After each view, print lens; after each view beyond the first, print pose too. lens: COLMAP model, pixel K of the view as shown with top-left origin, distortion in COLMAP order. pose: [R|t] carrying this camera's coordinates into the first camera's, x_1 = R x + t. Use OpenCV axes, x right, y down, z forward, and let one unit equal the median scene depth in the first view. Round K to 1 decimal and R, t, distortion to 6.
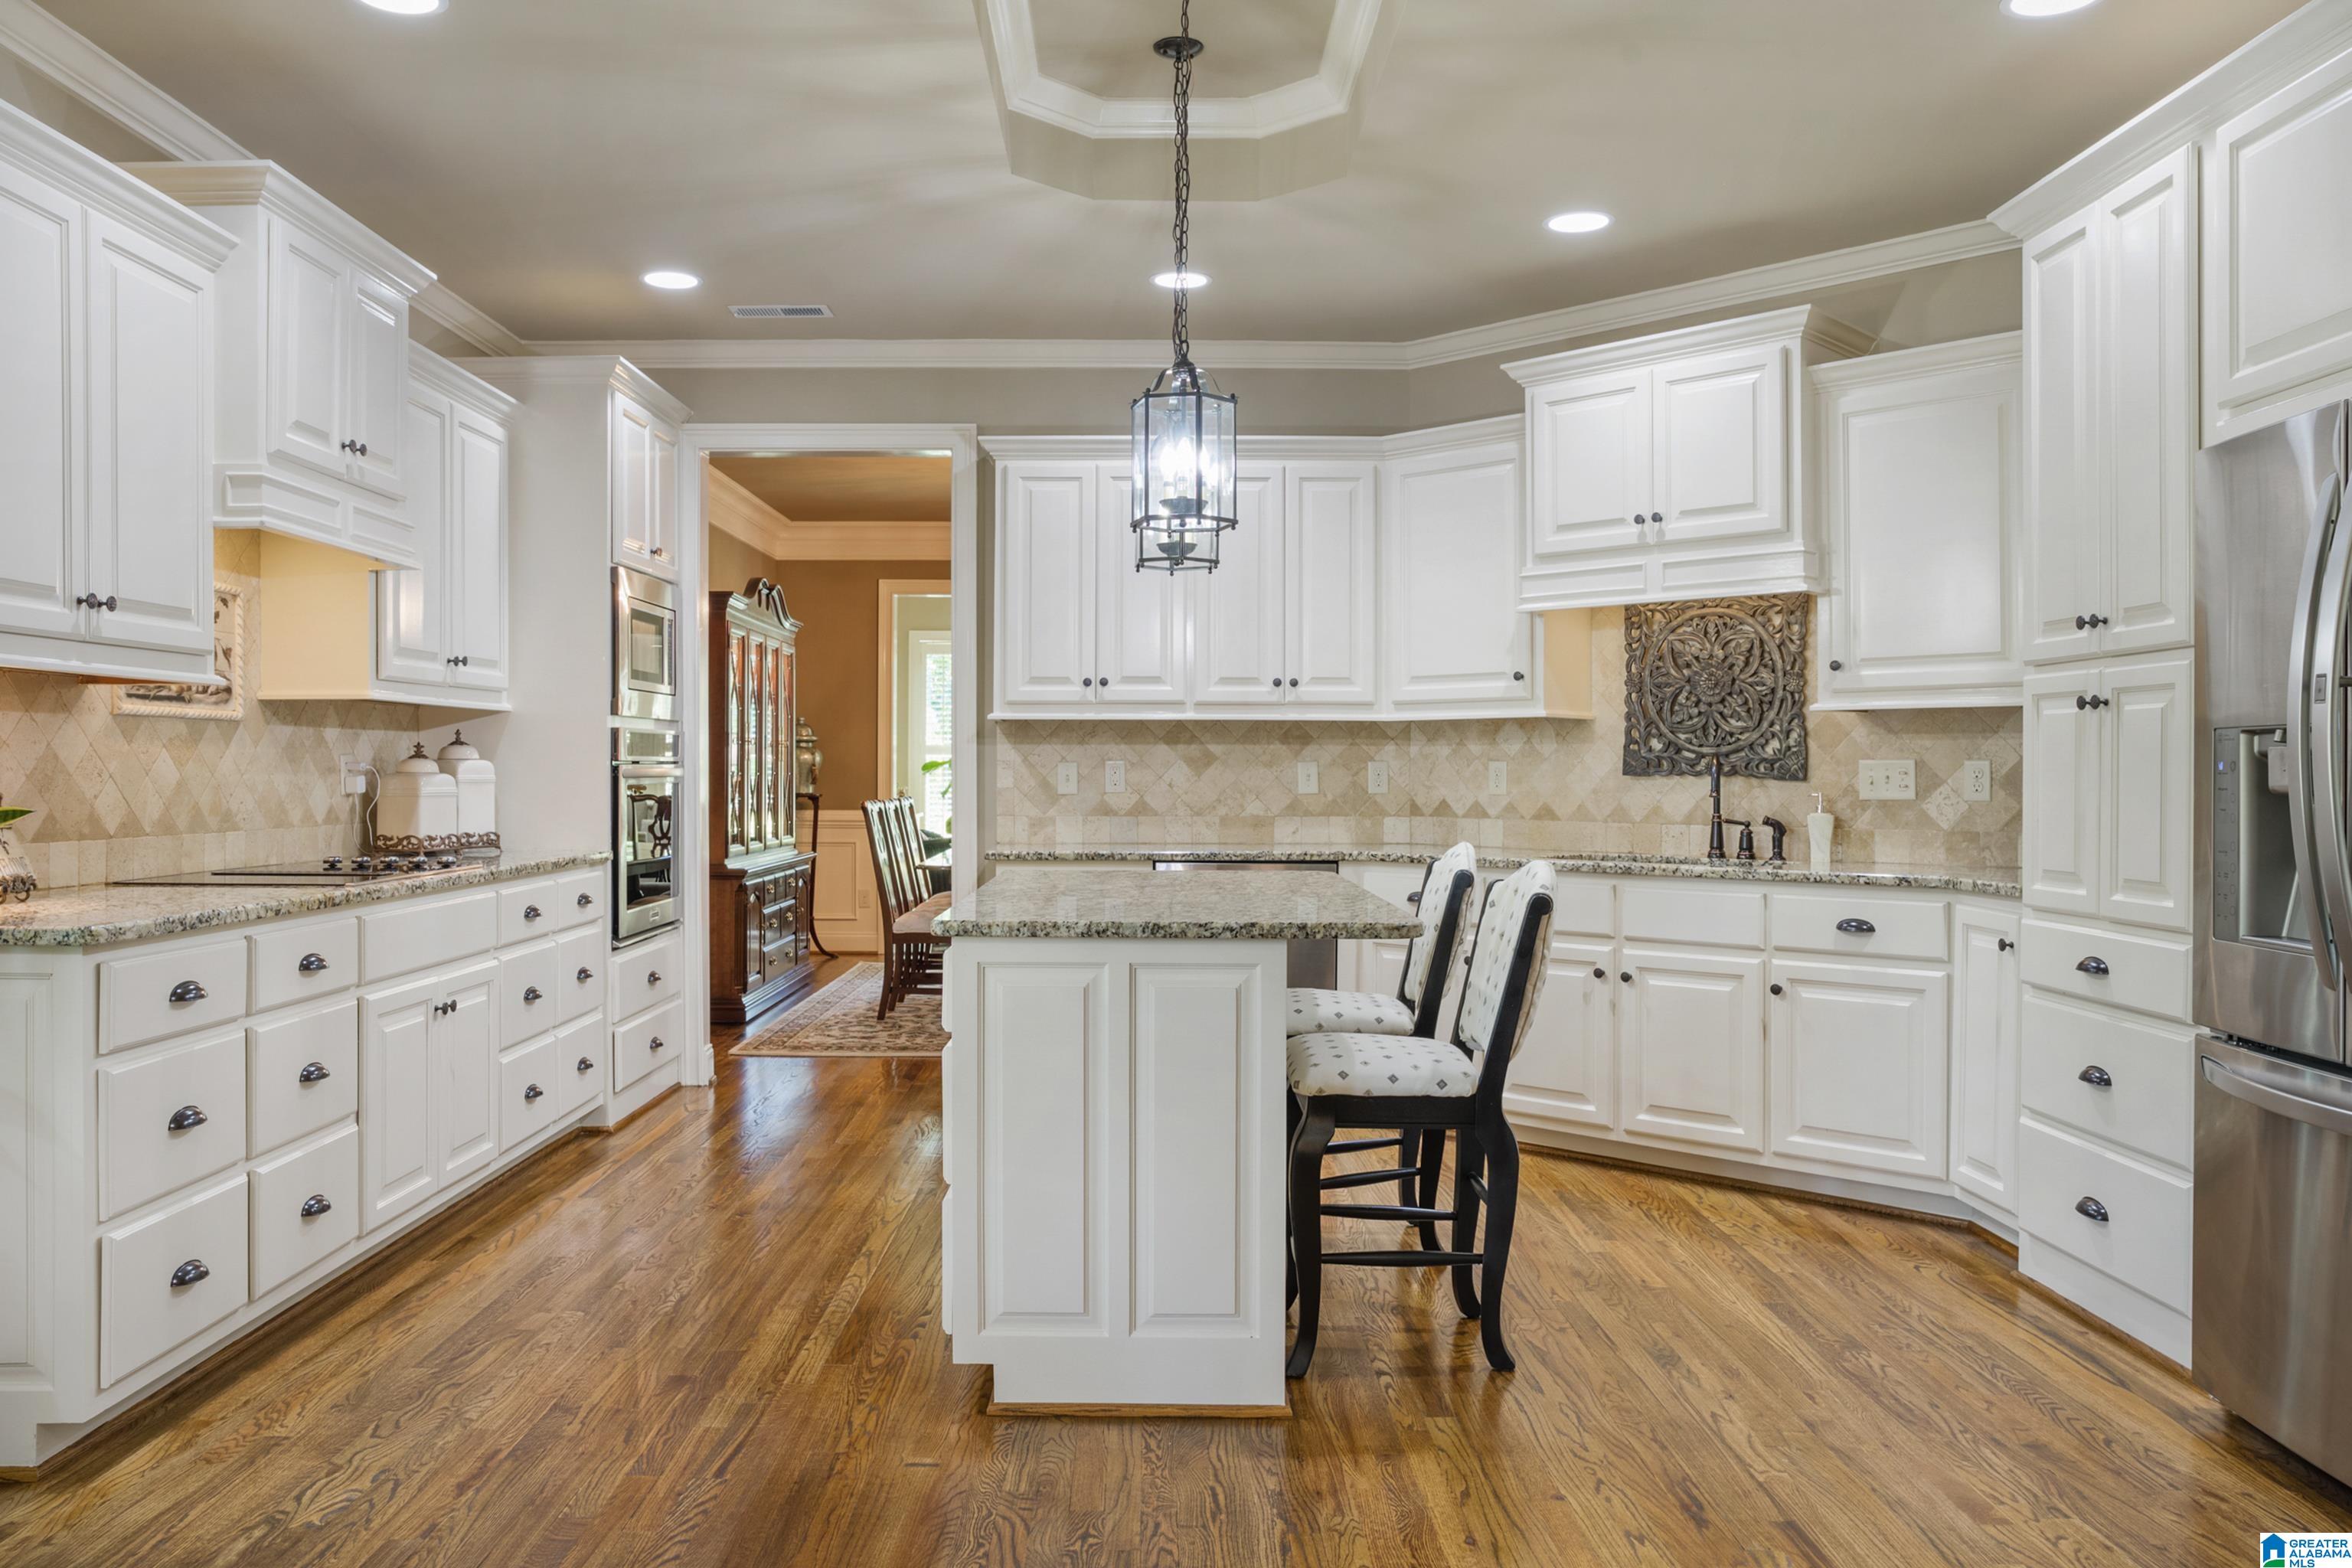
lens RADIAL K [[1703.5, 0, 1173.4], [0, 1703.5, 782.0], [0, 0, 1]] dist [0.003882, 0.006395]
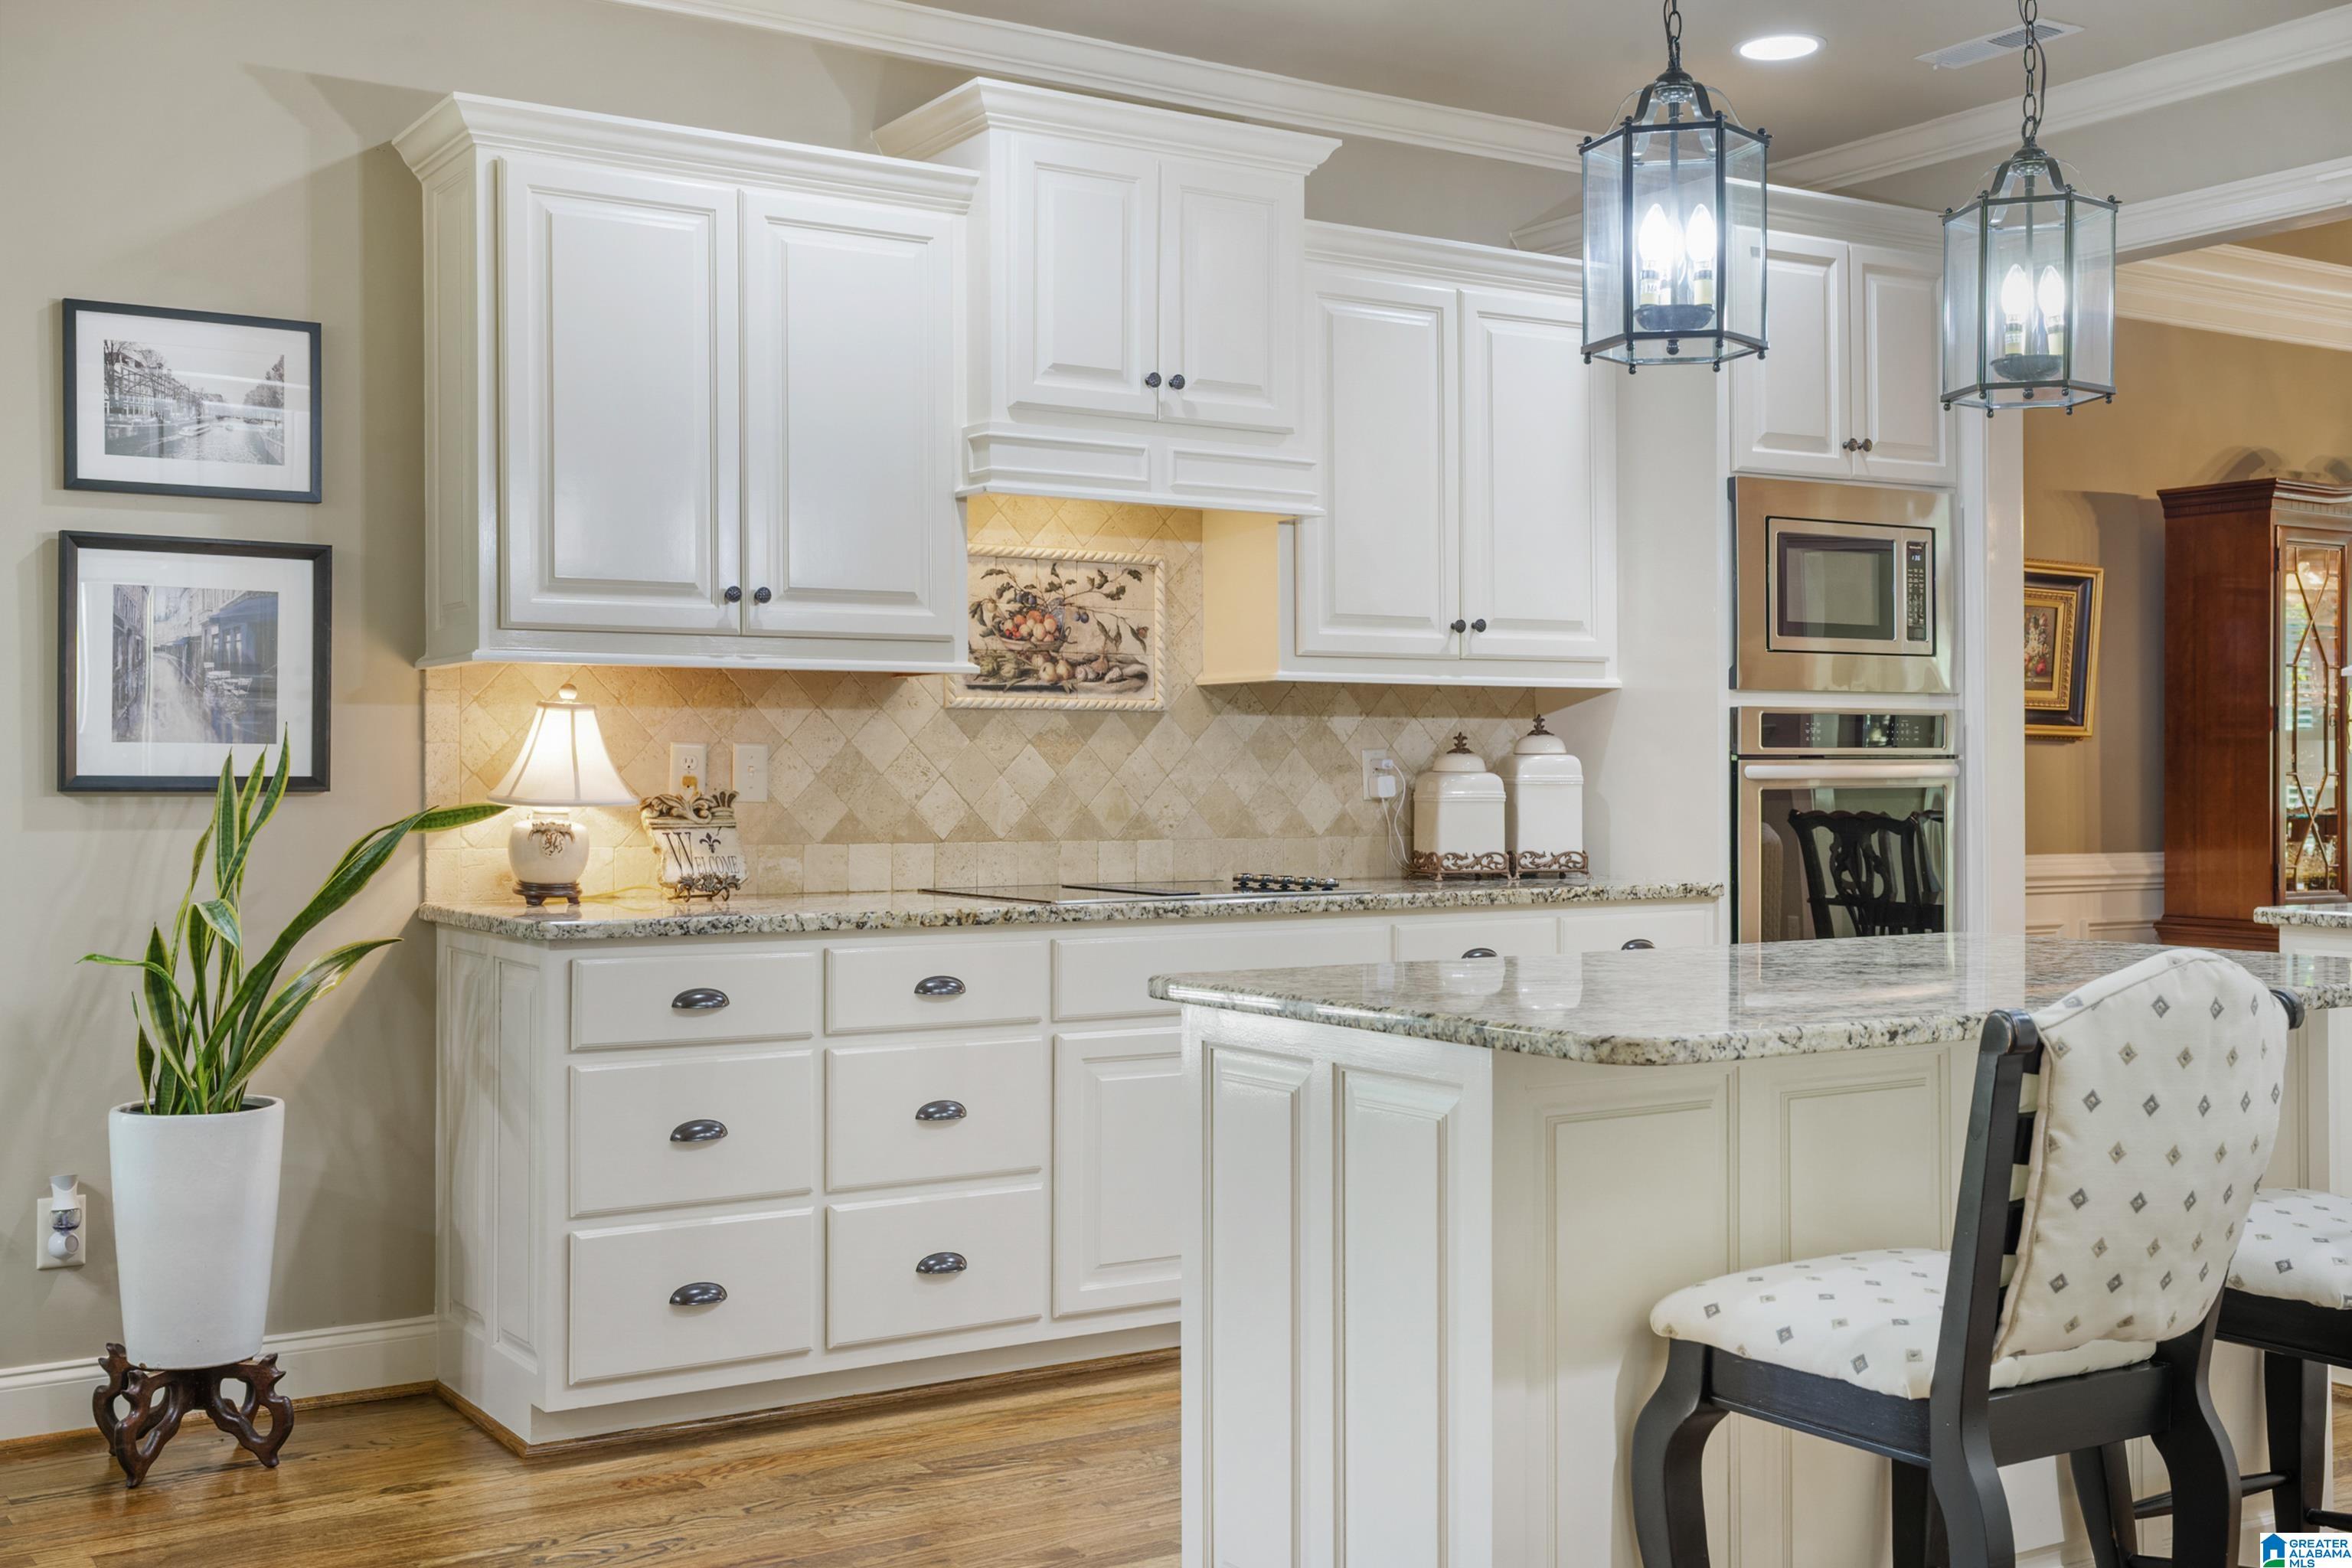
lens RADIAL K [[2521.3, 0, 1175.6], [0, 2521.3, 778.1], [0, 0, 1]] dist [0.011579, 0.000000]
pose [[0.561524, -0.000063, -0.827460, 0.555155], [-0.004106, 0.999987, -0.002863, 0.001510], [0.827450, 0.005005, 0.561517, 0.321390]]
